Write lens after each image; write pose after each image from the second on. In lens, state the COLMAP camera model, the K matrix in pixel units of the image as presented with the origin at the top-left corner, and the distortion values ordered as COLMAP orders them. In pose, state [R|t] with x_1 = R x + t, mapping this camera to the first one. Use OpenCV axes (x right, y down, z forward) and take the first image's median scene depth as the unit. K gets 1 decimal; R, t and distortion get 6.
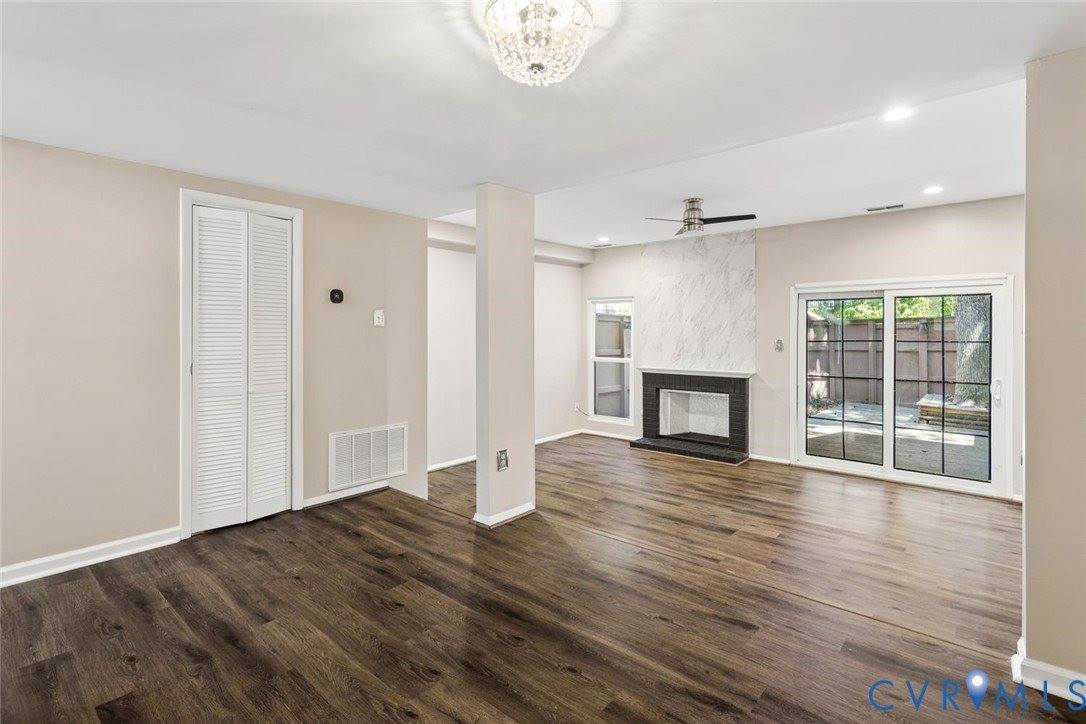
lens RADIAL K [[528.5, 0, 546.3], [0, 528.5, 331.8], [0, 0, 1]] dist [-0.005409, 0.000109]
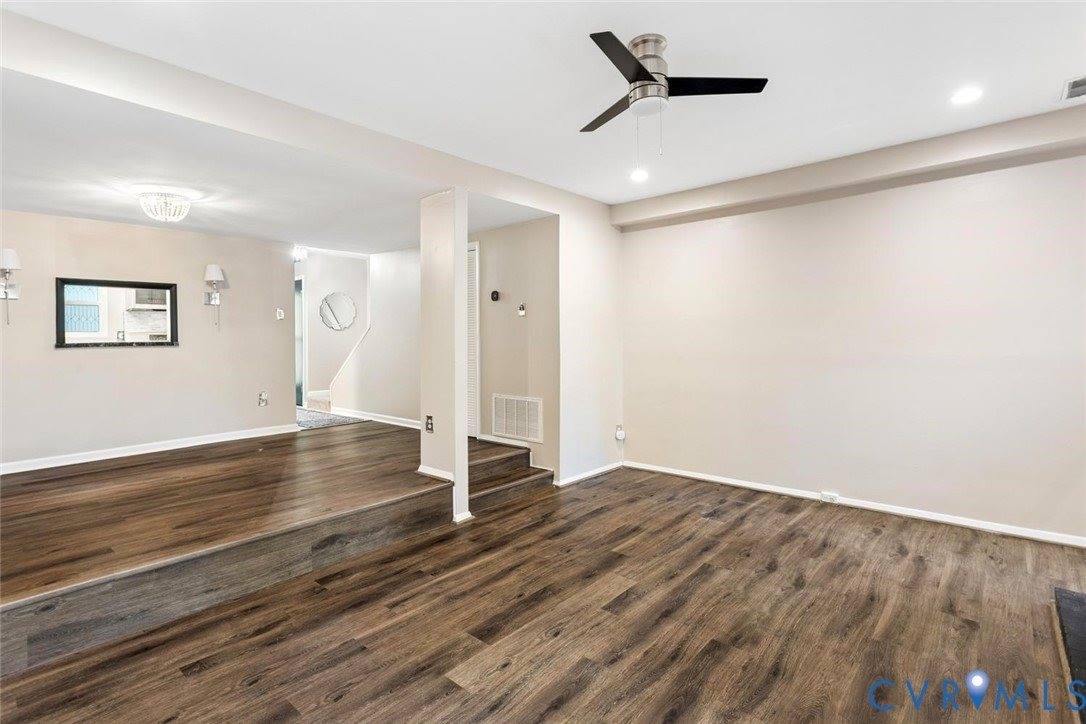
lens RADIAL K [[528.5, 0, 520.2], [0, 528.5, 333.5], [0, 0, 1]] dist [-0.005409, 0.000109]
pose [[-0.034847, -0.003622, -0.999386, 0.875345], [0.007700, 0.999963, -0.003892, 0.033070], [0.999363, -0.007831, -0.034818, 0.980861]]
